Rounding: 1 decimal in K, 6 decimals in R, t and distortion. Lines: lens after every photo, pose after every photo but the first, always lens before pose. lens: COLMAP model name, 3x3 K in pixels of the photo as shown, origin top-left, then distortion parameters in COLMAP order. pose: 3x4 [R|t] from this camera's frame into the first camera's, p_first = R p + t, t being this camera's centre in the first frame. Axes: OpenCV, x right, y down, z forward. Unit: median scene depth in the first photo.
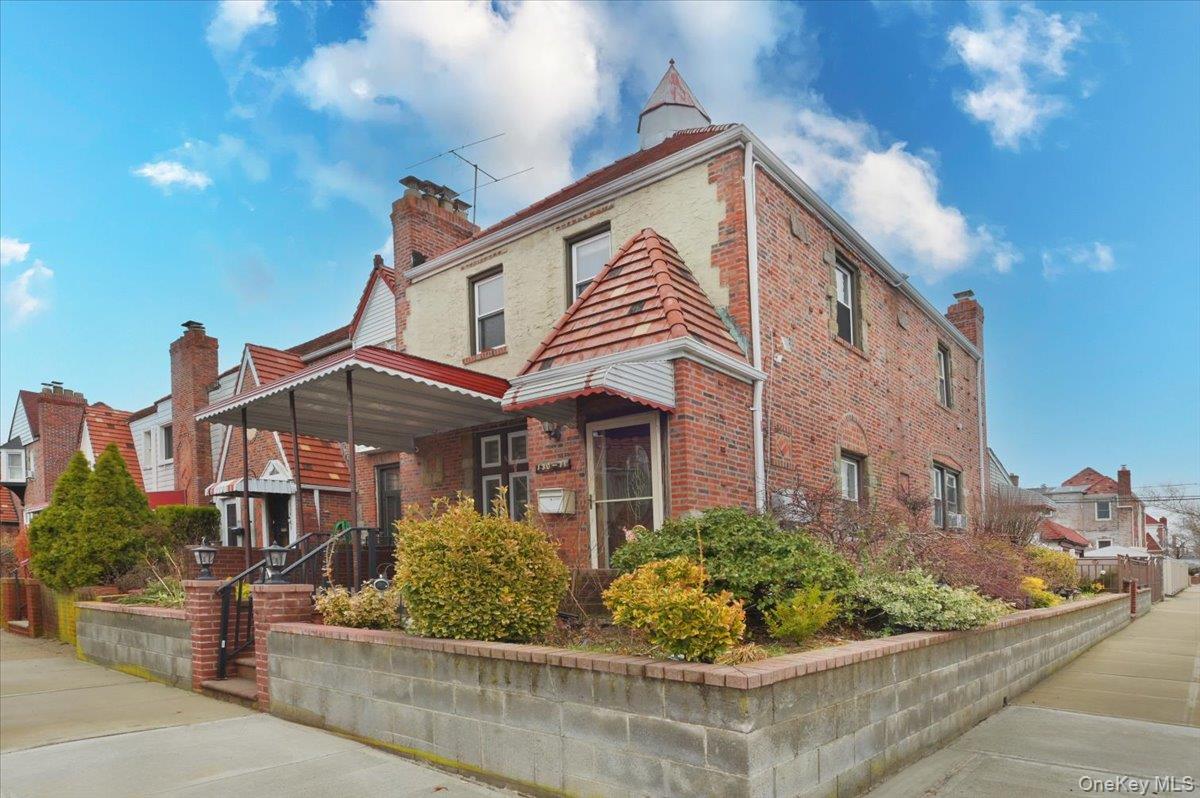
lens RADIAL K [[697.5, 0, 600.0], [0, 697.5, 399.0], [0, 0, 1]] dist [-0.001199, -0.000070]
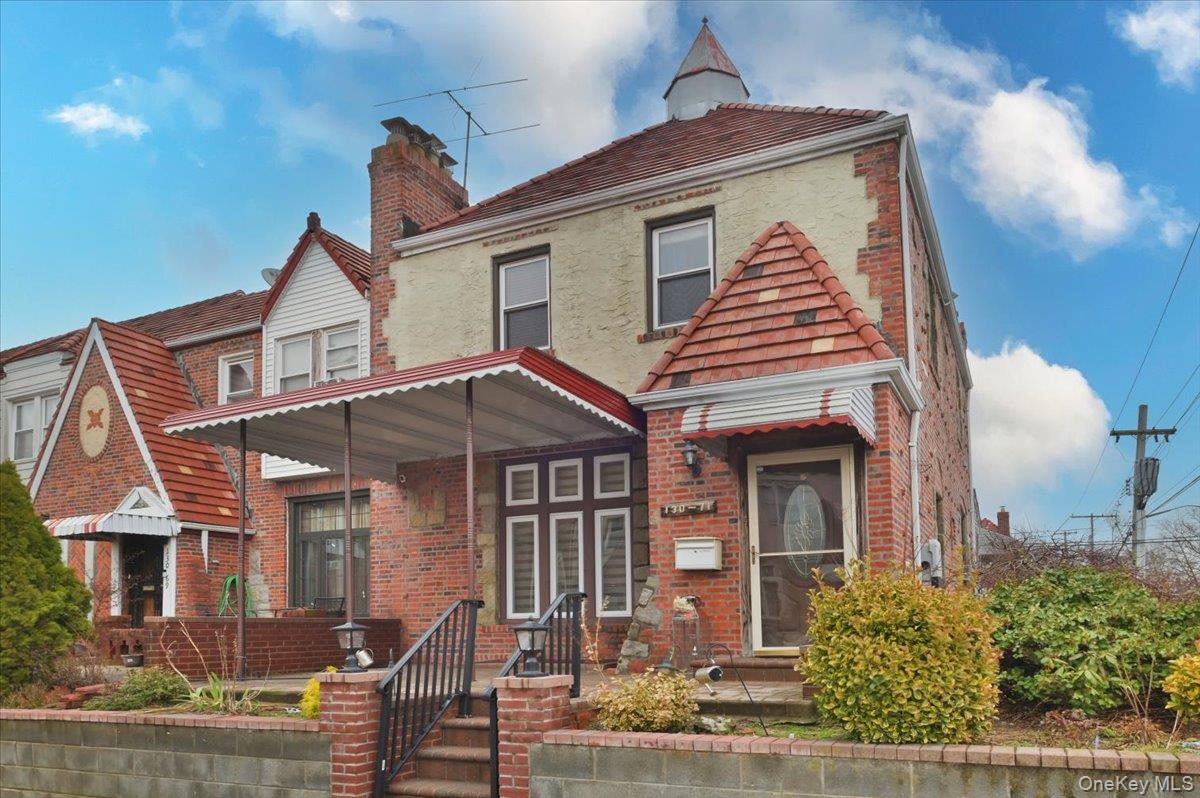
lens RADIAL K [[866.6, 0, 623.9], [0, 866.6, 362.6], [0, 0, 1]] dist [-0.000796, -0.002046]
pose [[0.969397, 0.054826, 0.239298, -0.362260], [-0.040810, 0.997170, -0.063141, -0.003548], [-0.242083, 0.051443, 0.968891, 0.053801]]
